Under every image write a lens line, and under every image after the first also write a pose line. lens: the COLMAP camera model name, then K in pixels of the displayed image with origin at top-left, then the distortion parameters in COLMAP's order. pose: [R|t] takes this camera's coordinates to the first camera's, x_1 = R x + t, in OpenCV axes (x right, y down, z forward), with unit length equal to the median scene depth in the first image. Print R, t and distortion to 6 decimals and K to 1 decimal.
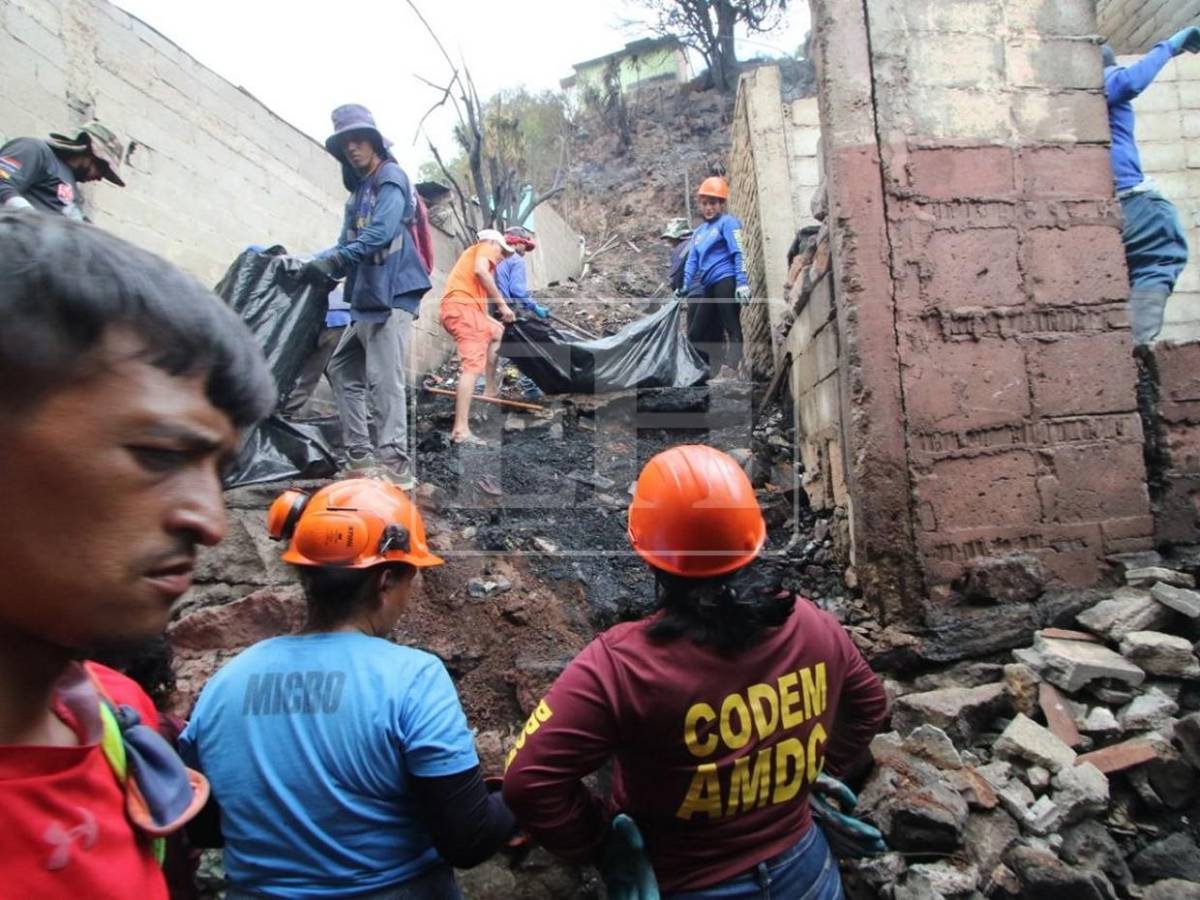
lens RADIAL K [[619.9, 0, 597.8], [0, 619.9, 458.2], [0, 0, 1]] dist [-0.021353, 0.003346]
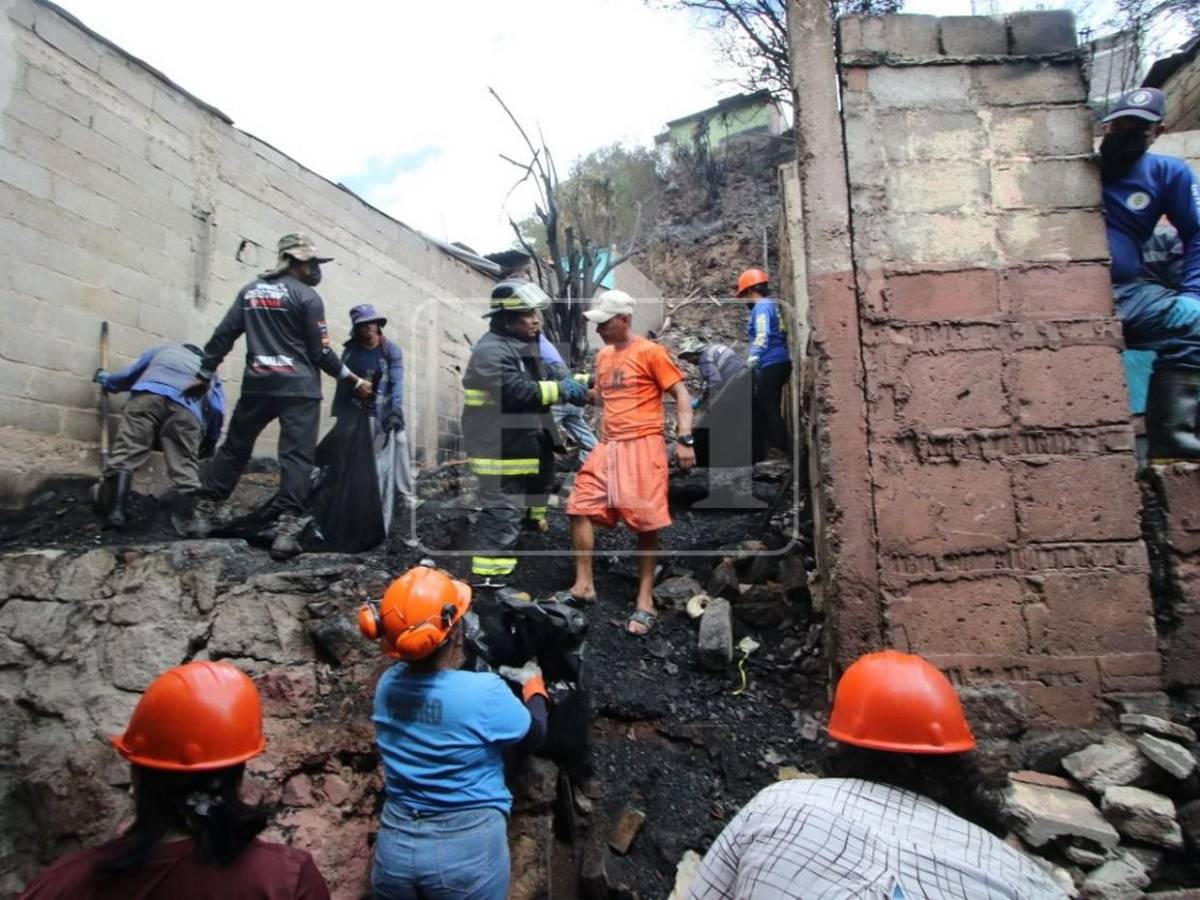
lens RADIAL K [[619.9, 0, 597.8], [0, 619.9, 454.8], [0, 0, 1]] dist [-0.021353, 0.003346]
pose [[0.988624, 0.024391, -0.148416, 0.182323], [-0.034510, 0.997223, -0.065992, -0.113246], [0.146394, 0.070363, 0.986721, -0.065825]]
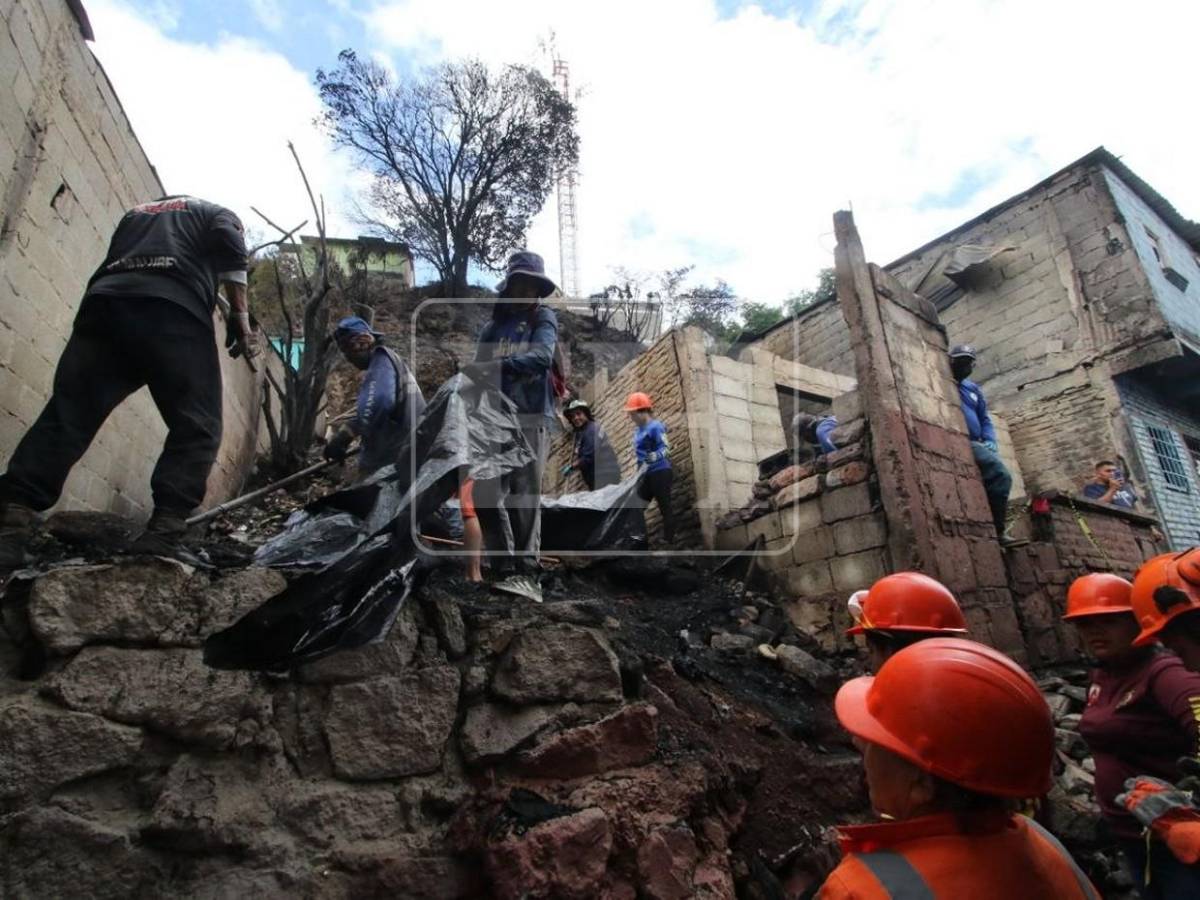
lens RADIAL K [[619.9, 0, 596.5], [0, 619.9, 456.7], [0, 0, 1]] dist [-0.021353, 0.003346]
pose [[0.848066, 0.176899, 0.499490, -1.008656], [-0.019302, 0.952316, -0.304501, 0.120336], [-0.529539, 0.248596, 0.811042, 0.113829]]
